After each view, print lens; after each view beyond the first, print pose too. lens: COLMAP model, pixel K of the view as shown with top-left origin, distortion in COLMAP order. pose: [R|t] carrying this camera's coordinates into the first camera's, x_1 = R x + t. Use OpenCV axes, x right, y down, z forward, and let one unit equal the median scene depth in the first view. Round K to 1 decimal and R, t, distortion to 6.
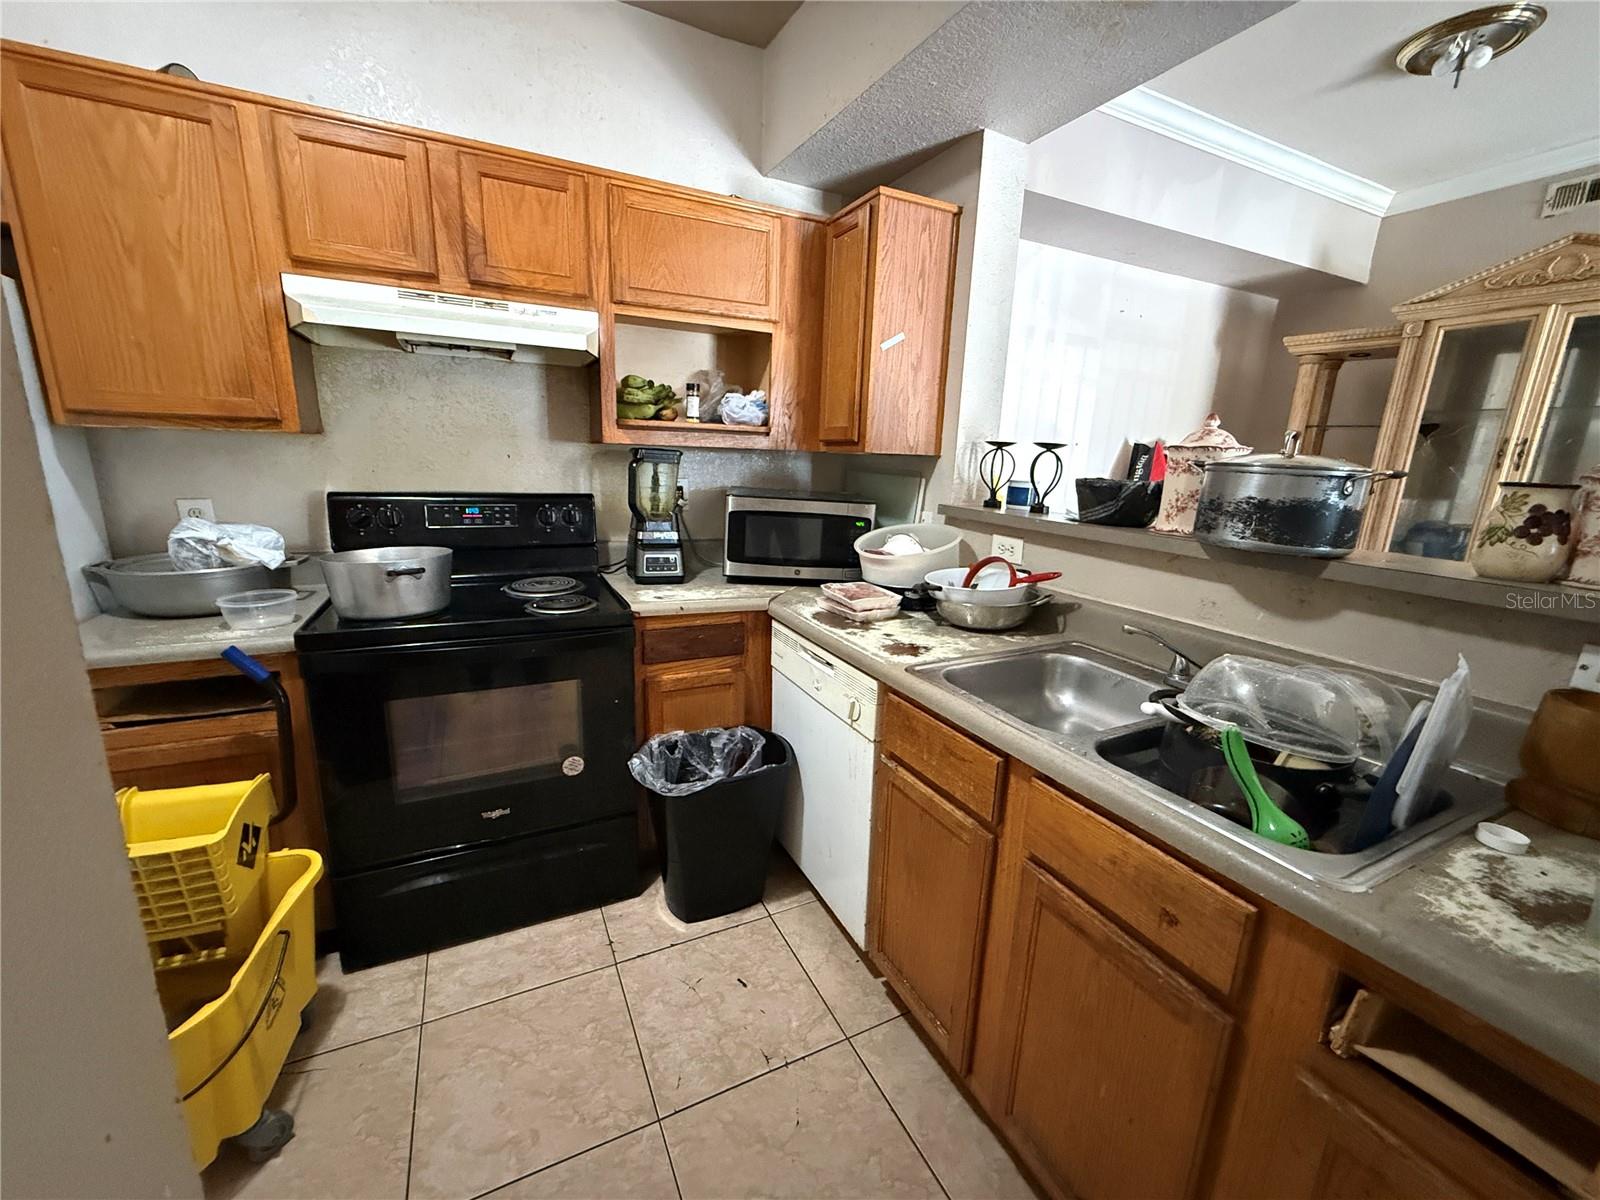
lens RADIAL K [[640.6, 0, 800.1], [0, 640.6, 605.5], [0, 0, 1]] dist [-0.000429, -0.000151]
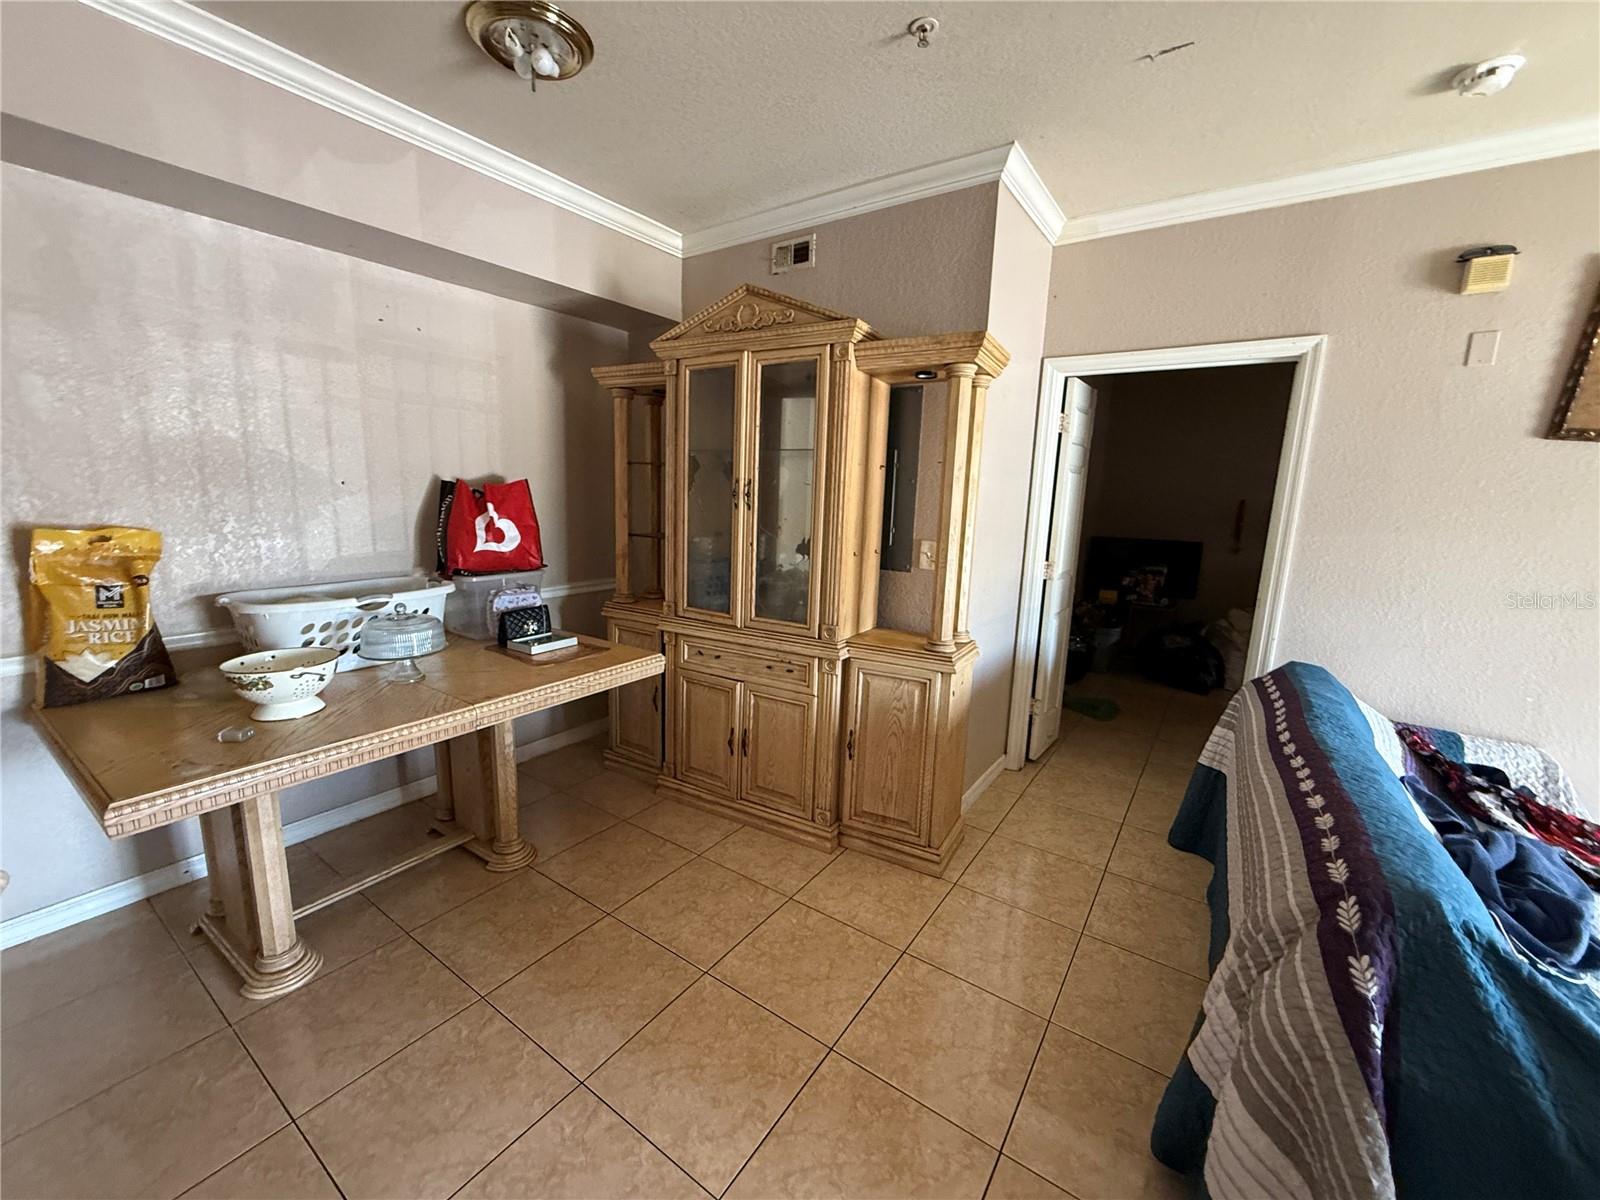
lens RADIAL K [[635.8, 0, 794.2], [0, 635.8, 602.2], [0, 0, 1]] dist [-0.000894, 0.000205]
pose [[0.877290, -0.091063, 0.471243, 0.632964], [0.108909, 0.993994, -0.010672, -0.042251], [-0.467441, 0.060685, 0.881939, 0.072797]]
